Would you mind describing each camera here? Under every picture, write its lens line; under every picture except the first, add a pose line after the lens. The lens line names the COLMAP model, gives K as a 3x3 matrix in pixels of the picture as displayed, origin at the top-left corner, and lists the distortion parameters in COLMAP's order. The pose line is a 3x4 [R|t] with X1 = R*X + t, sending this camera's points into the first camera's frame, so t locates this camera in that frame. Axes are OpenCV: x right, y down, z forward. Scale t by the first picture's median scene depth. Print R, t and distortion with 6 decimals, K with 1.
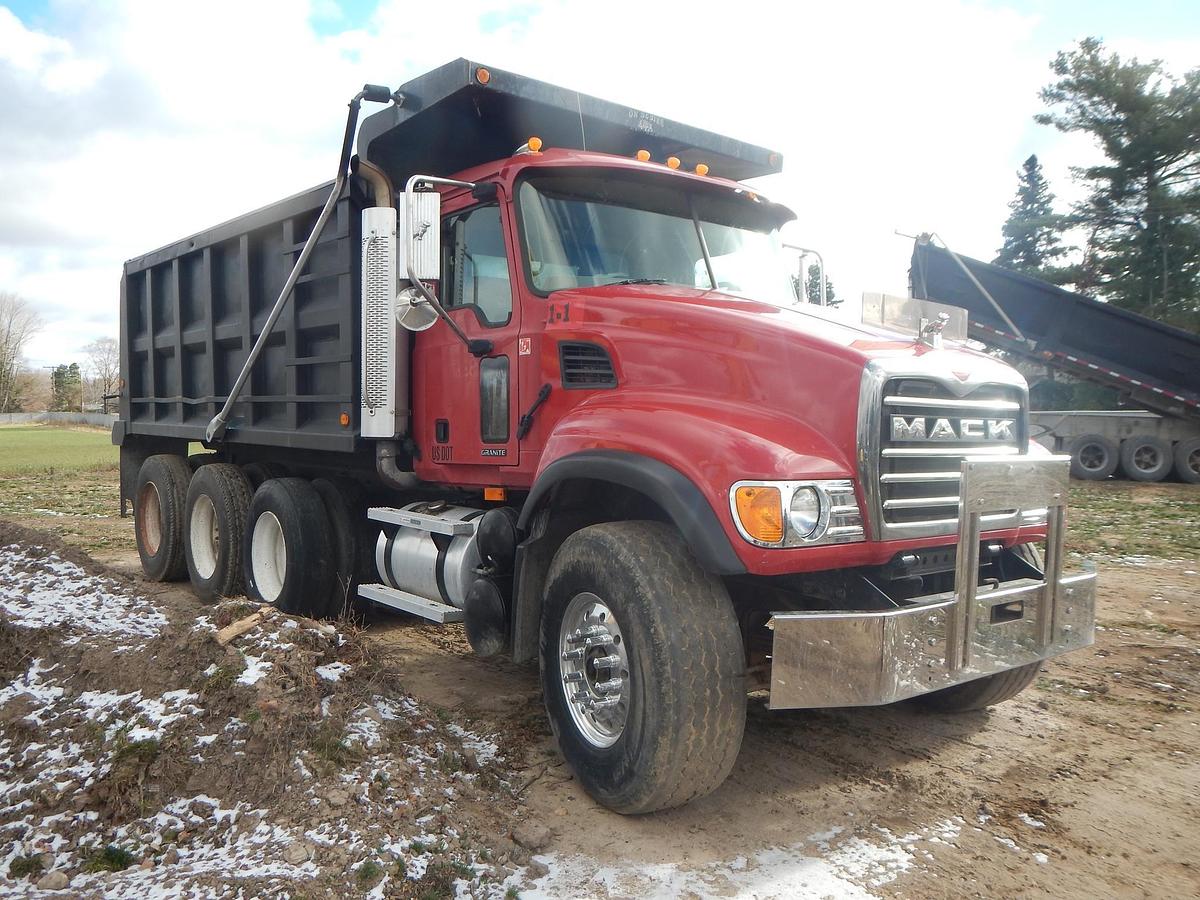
lens RADIAL K [[975.5, 0, 598.2], [0, 975.5, 452.1], [0, 0, 1]] dist [0.003216, 0.015379]
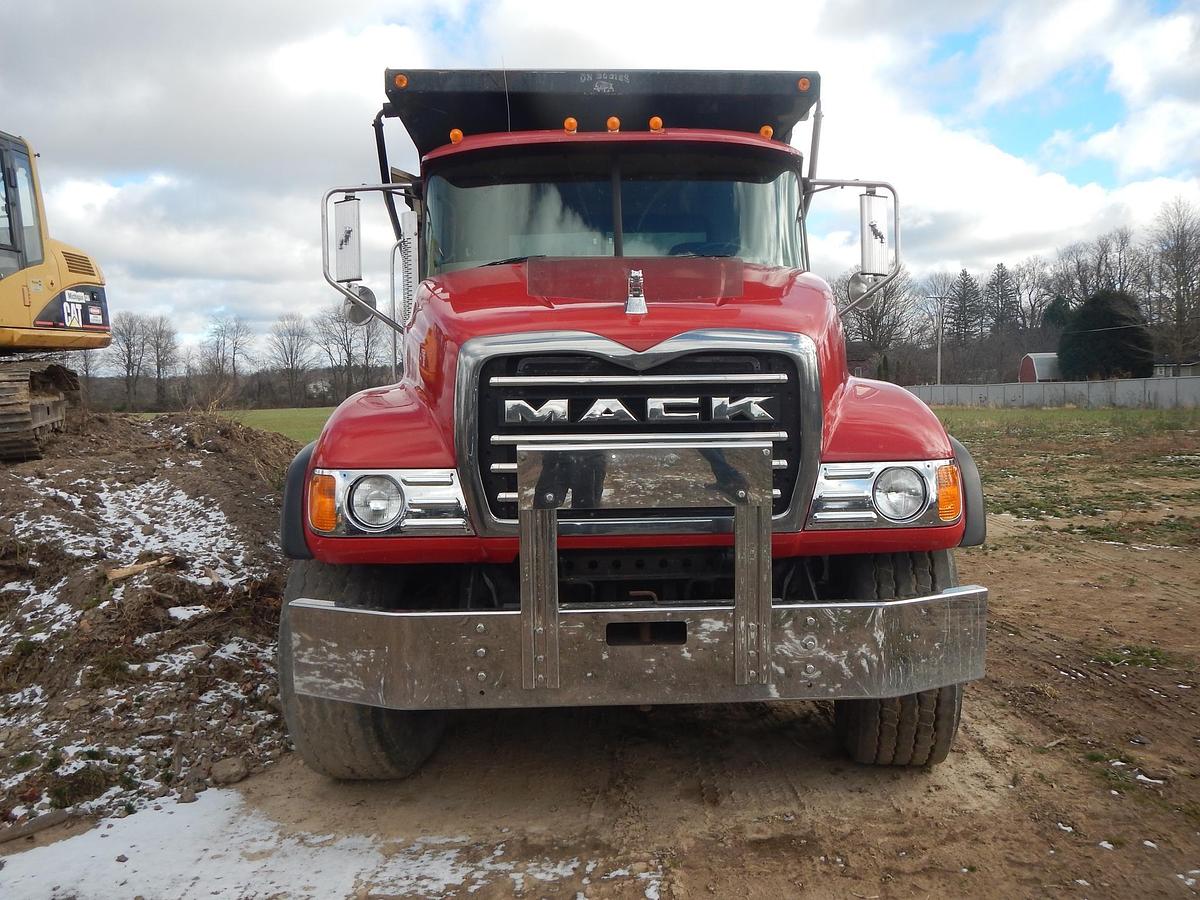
lens RADIAL K [[975.5, 0, 598.0], [0, 975.5, 445.3], [0, 0, 1]] dist [0.003216, 0.015379]
pose [[0.794669, 0.013437, -0.606894, 0.755693], [0.006736, 0.999498, 0.030949, -0.017832], [0.607006, -0.028682, 0.794180, 0.282024]]
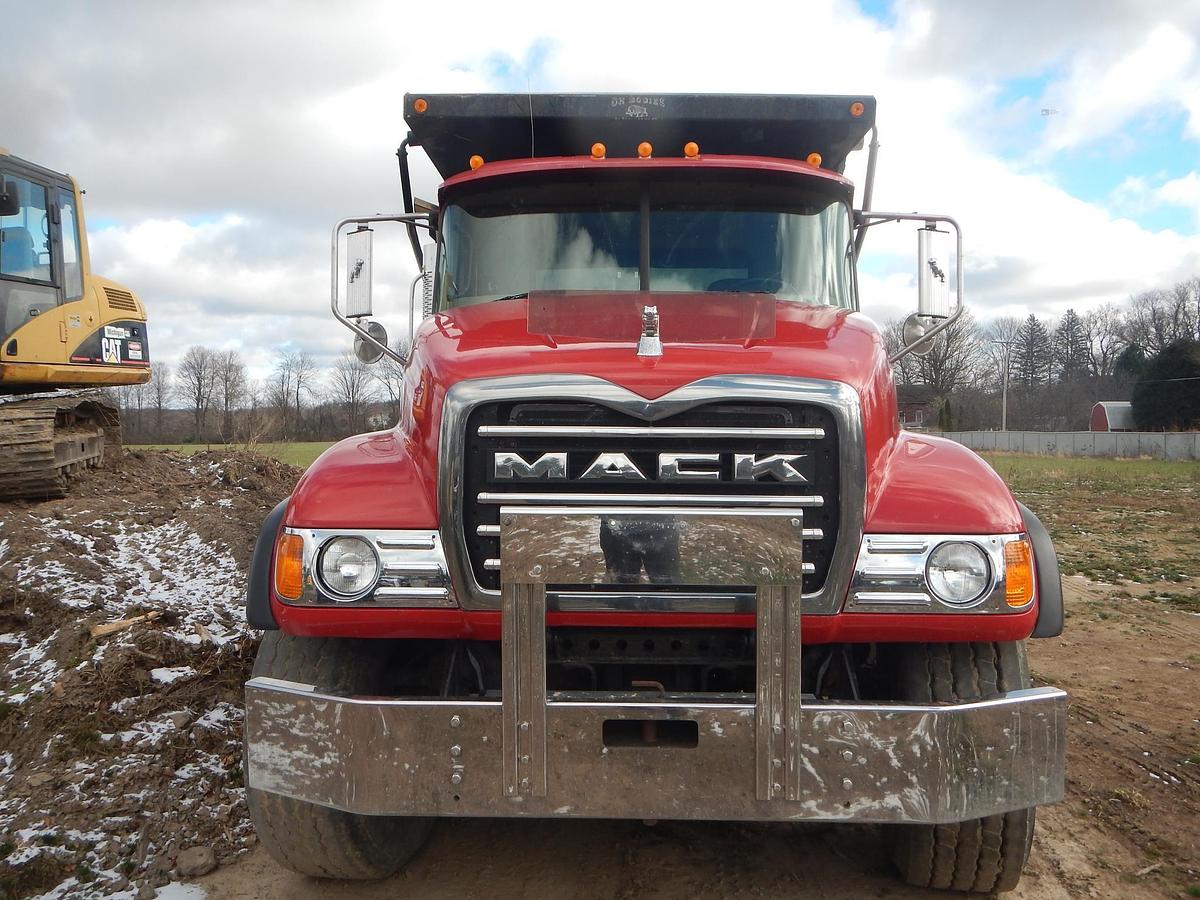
lens RADIAL K [[975.5, 0, 606.8], [0, 975.5, 443.1], [0, 0, 1]] dist [0.003216, 0.015379]
pose [[0.762062, -0.000924, -0.647504, 0.721073], [-0.010503, 0.999850, -0.013788, -0.027841], [0.647419, 0.017308, 0.761938, 0.386838]]
